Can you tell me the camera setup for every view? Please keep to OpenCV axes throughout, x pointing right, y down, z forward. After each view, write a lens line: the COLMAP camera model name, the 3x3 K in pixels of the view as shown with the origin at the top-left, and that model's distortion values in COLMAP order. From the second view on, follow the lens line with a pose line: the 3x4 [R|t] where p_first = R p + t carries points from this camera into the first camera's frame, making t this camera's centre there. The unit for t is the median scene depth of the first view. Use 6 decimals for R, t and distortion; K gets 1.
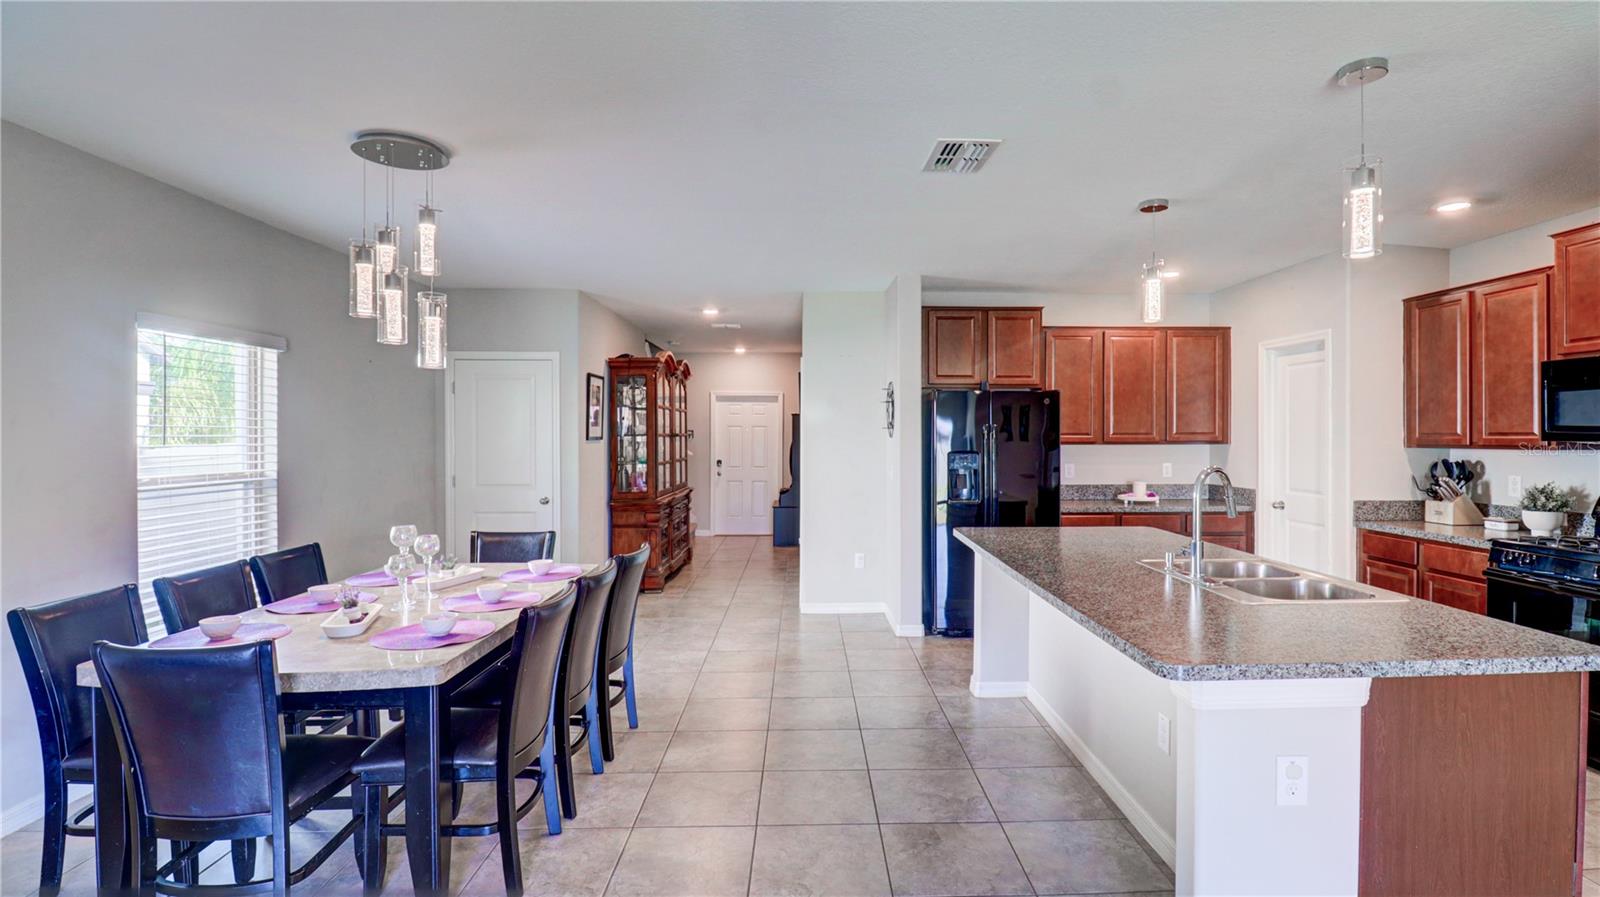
lens RADIAL K [[754.7, 0, 830.8], [0, 754.7, 441.3], [0, 0, 1]] dist [0.002768, -0.014274]
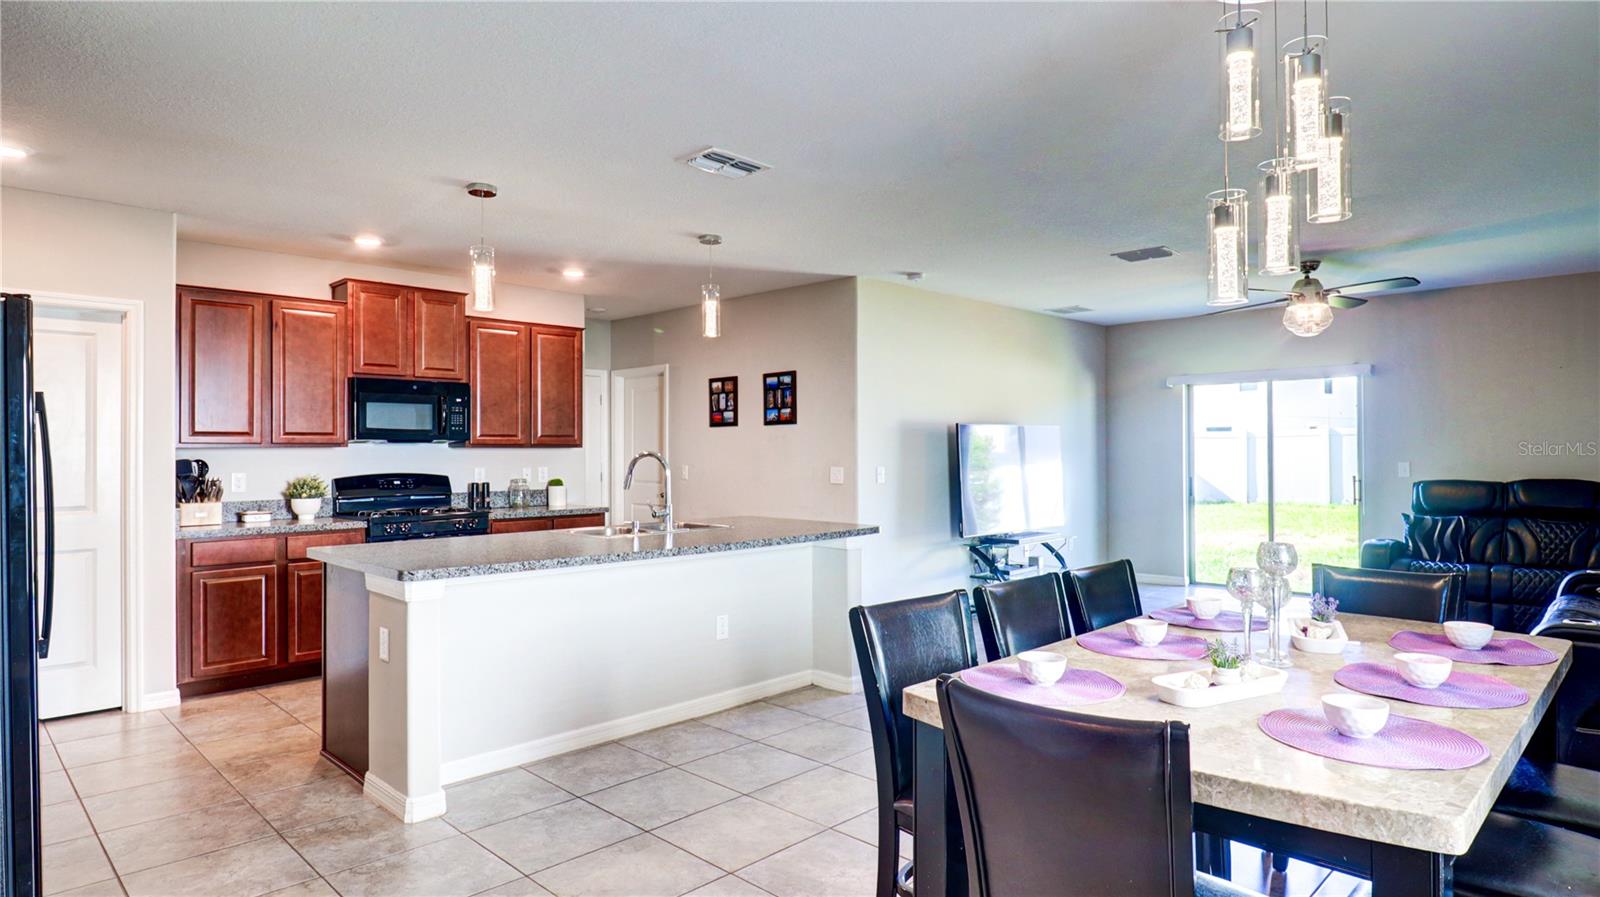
lens RADIAL K [[869.5, 0, 813.4], [0, 869.5, 448.4], [0, 0, 1]] dist [0.003299, -0.011814]
pose [[-0.685308, 0.007800, 0.728212, -0.489872], [0.011913, 0.999929, 0.000501, 0.017069], [-0.728156, 0.009018, -0.685352, 1.068103]]
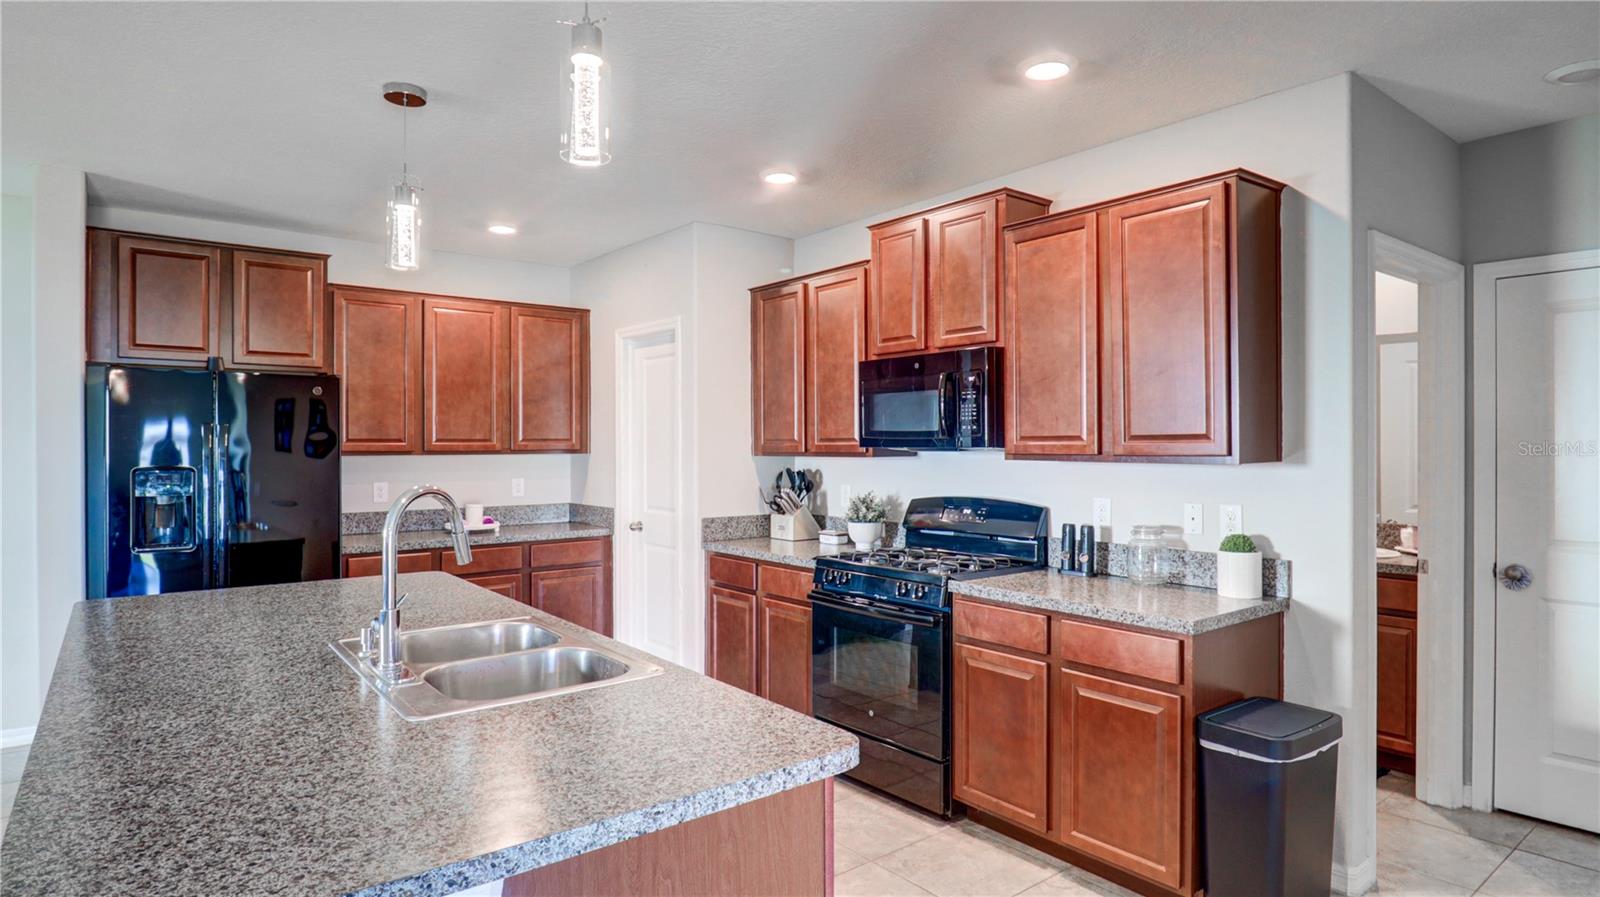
lens RADIAL K [[864.3, 0, 791.9], [0, 864.3, 444.1], [0, 0, 1]] dist [0.007804, -0.002624]
pose [[0.812125, 0.001892, 0.583480, 0.191083], [0.004280, 0.999949, -0.009199, 0.003785], [-0.583467, 0.009968, 0.812075, 0.133689]]
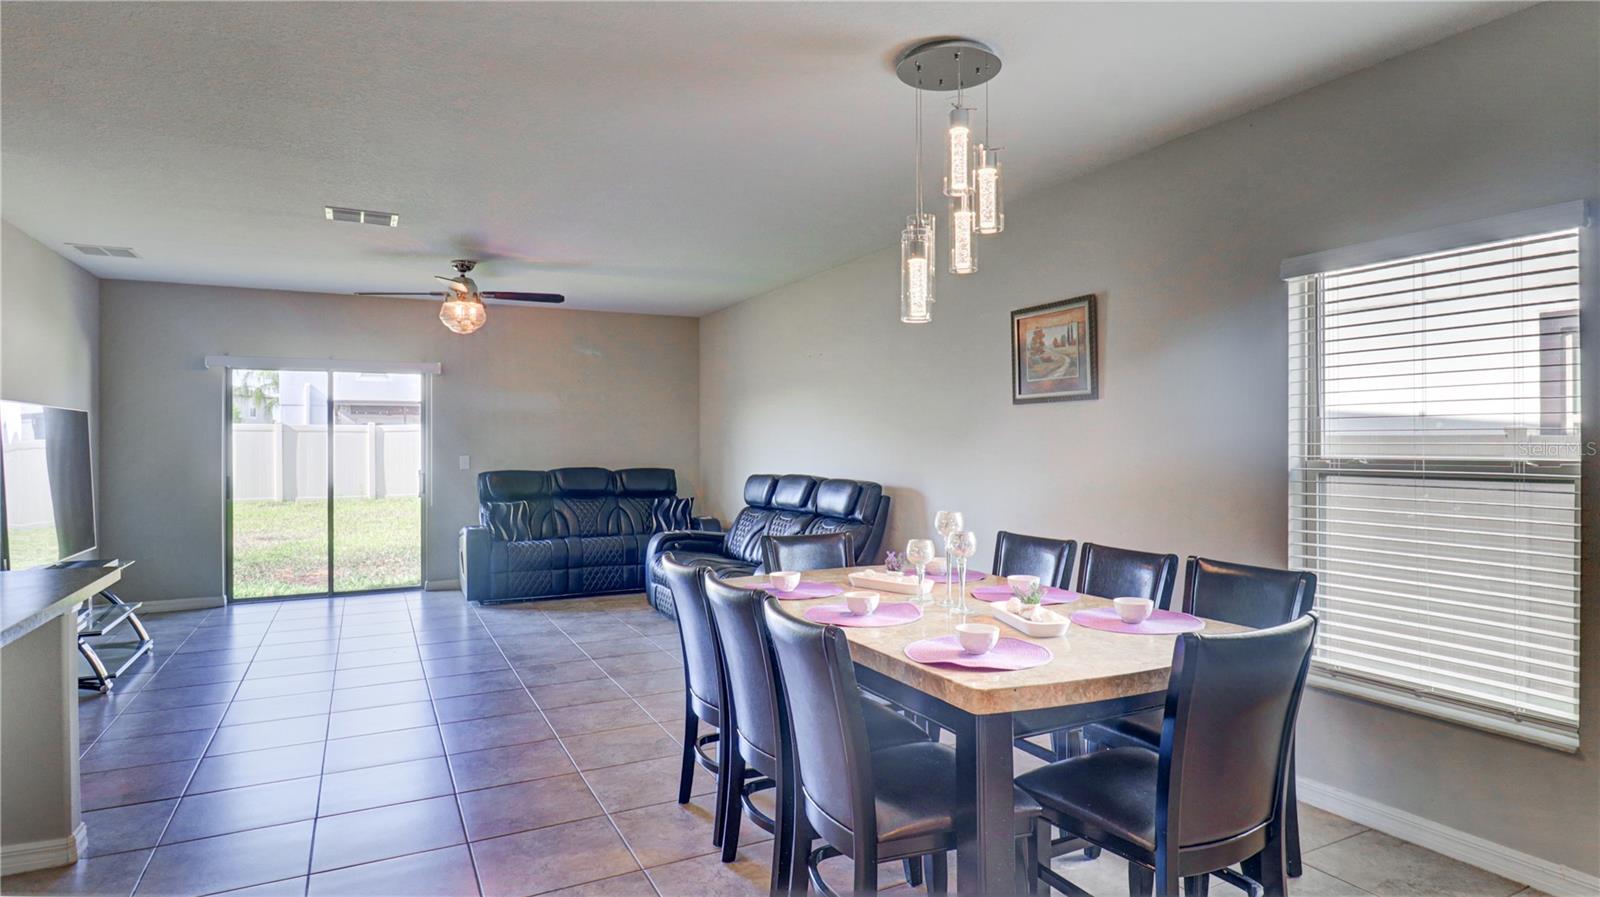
lens RADIAL K [[869.5, 0, 825.9], [0, 869.5, 440.4], [0, 0, 1]] dist [0.003299, -0.011814]
pose [[-0.900613, 0.003327, -0.434608, -0.014780], [0.001347, 0.999987, 0.004864, 0.017739], [0.434619, 0.003795, -0.900606, 1.080598]]
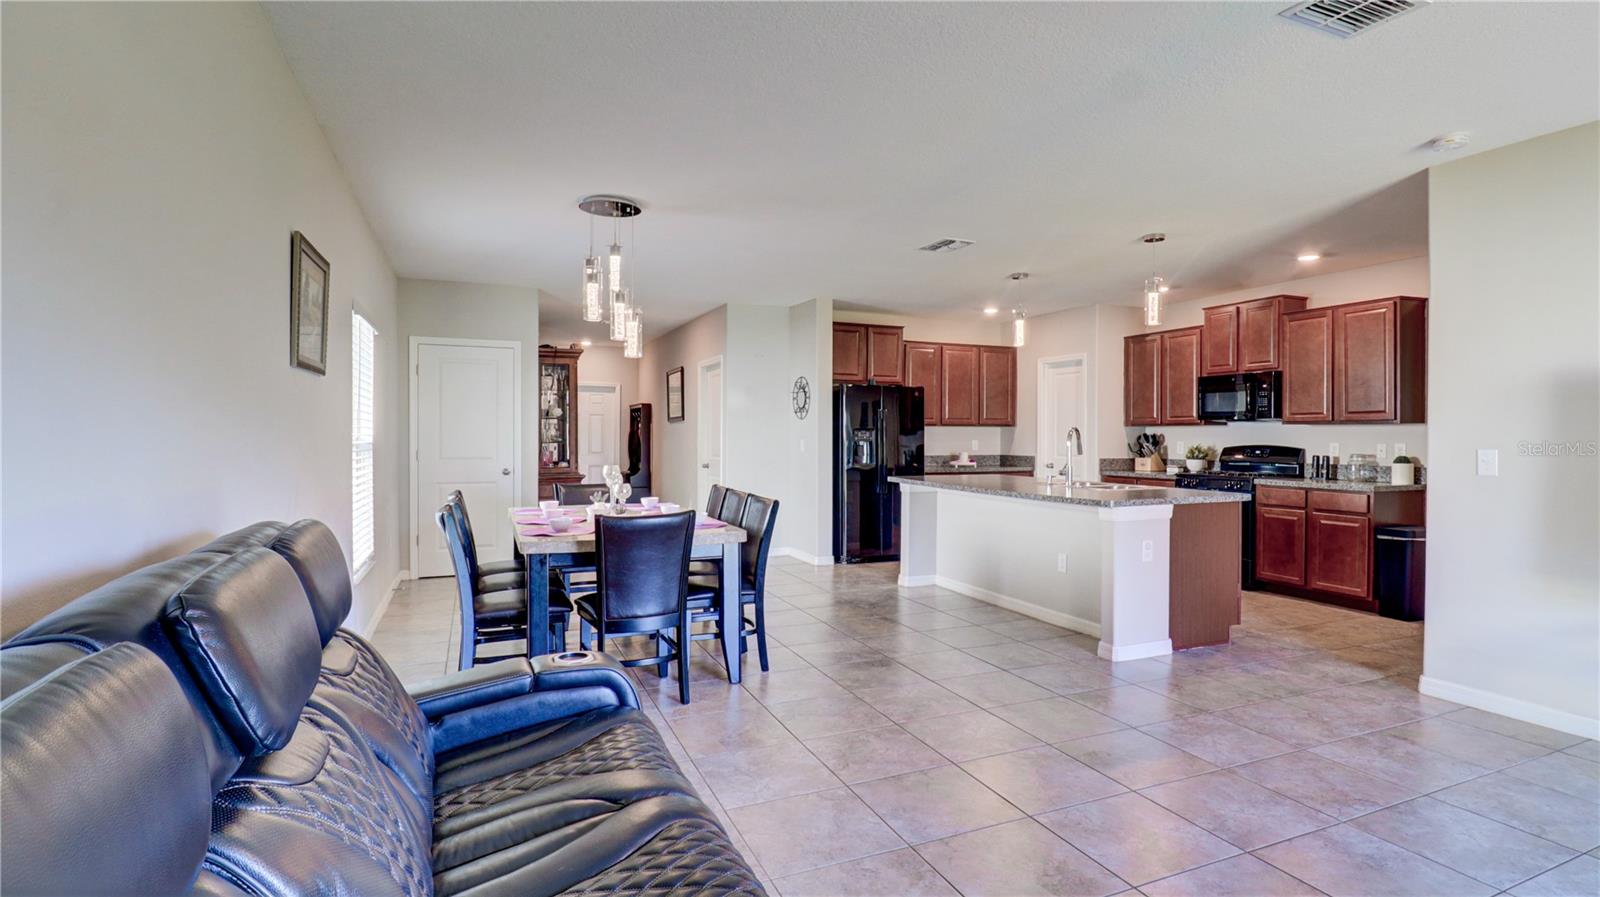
lens RADIAL K [[772.8, 0, 822.1], [0, 772.8, 443.4], [0, 0, 1]] dist [-0.001389, -0.011279]
pose [[0.931563, 0.000736, 0.363578, -0.441673], [-0.001614, 0.999996, 0.002109, 0.040165], [-0.363575, -0.002552, 0.931561, -0.317977]]
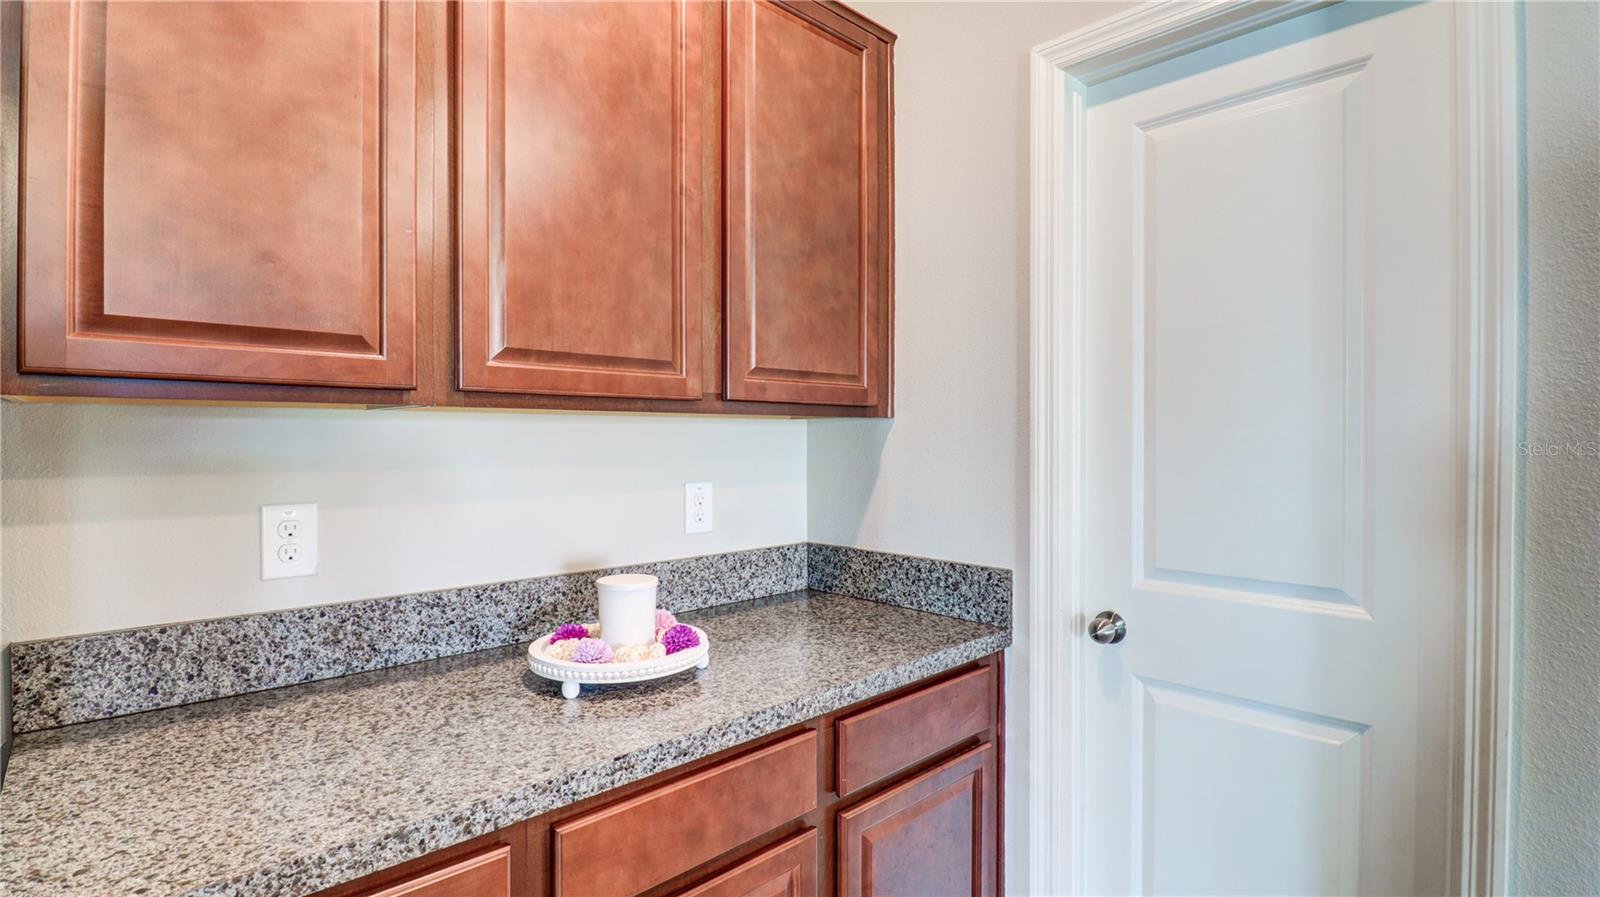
lens RADIAL K [[754.7, 0, 820.6], [0, 754.7, 445.2], [0, 0, 1]] dist [0.002768, -0.014274]
pose [[0.738950, -0.002772, 0.673754, 0.354624], [0.005987, 0.999979, -0.002452, 0.018348], [-0.673733, 0.005846, 0.738951, 0.937964]]
